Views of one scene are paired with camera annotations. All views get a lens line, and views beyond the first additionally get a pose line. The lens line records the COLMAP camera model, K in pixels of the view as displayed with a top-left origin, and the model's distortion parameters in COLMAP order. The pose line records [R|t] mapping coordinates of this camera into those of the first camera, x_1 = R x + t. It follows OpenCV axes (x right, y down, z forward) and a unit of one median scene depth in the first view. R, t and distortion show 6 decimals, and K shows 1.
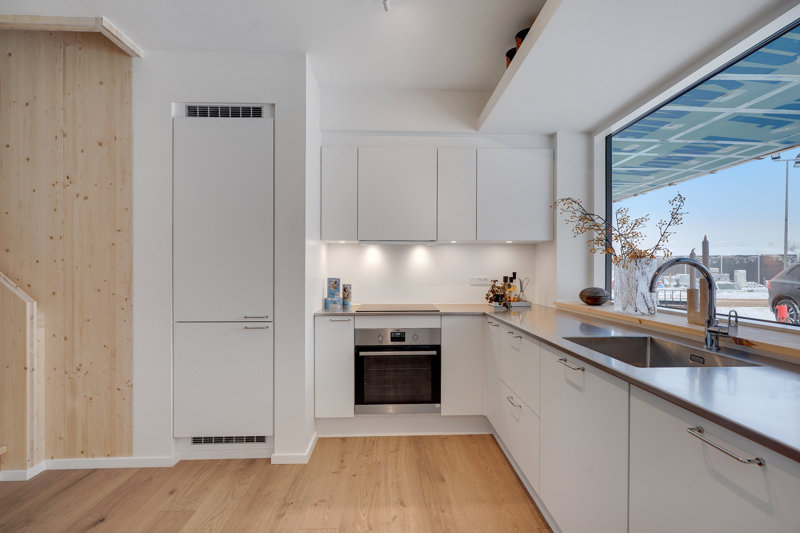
lens RADIAL K [[364.9, 0, 411.2], [0, 364.9, 271.7], [0, 0, 1]] dist [-0.000134, 0.000528]
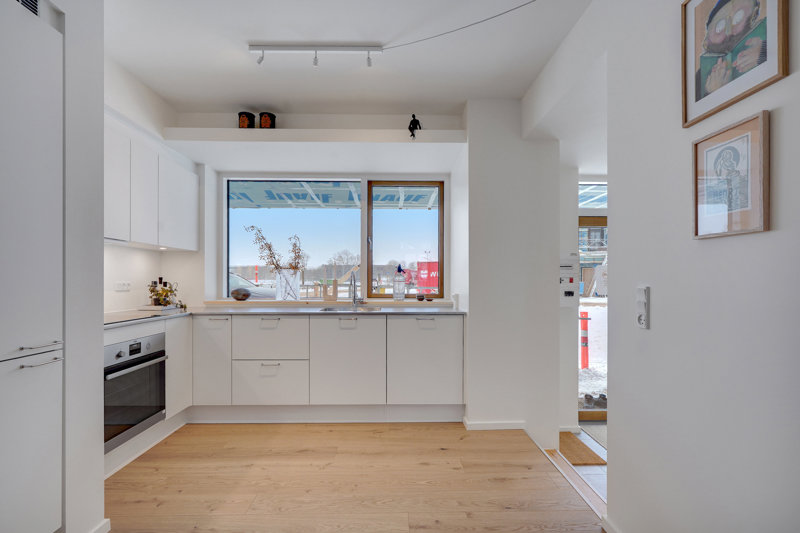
lens RADIAL K [[360.7, 0, 398.8], [0, 360.7, 281.2], [0, 0, 1]] dist [-0.001043, 0.000037]
pose [[0.032636, -0.003744, 0.999460, -0.897881], [0.005030, 0.999981, 0.003582, 0.015908], [-0.999455, 0.004910, 0.032655, 0.342616]]
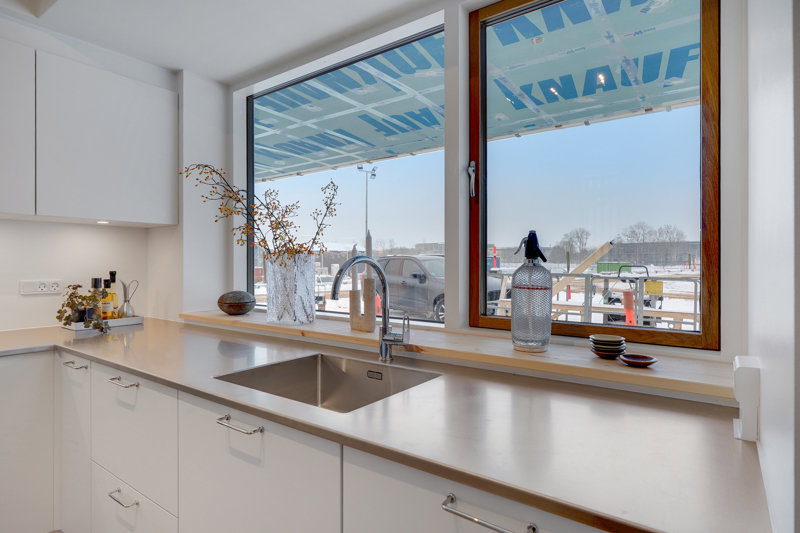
lens RADIAL K [[436.5, 0, 400.0], [0, 436.5, 266.5], [0, 0, 1]] dist [-0.002437, 0.000217]
pose [[0.635265, -0.005202, 0.772277, 0.021390], [0.004435, 0.999985, 0.003088, -0.008896], [-0.772282, 0.001463, 0.635279, 0.172486]]
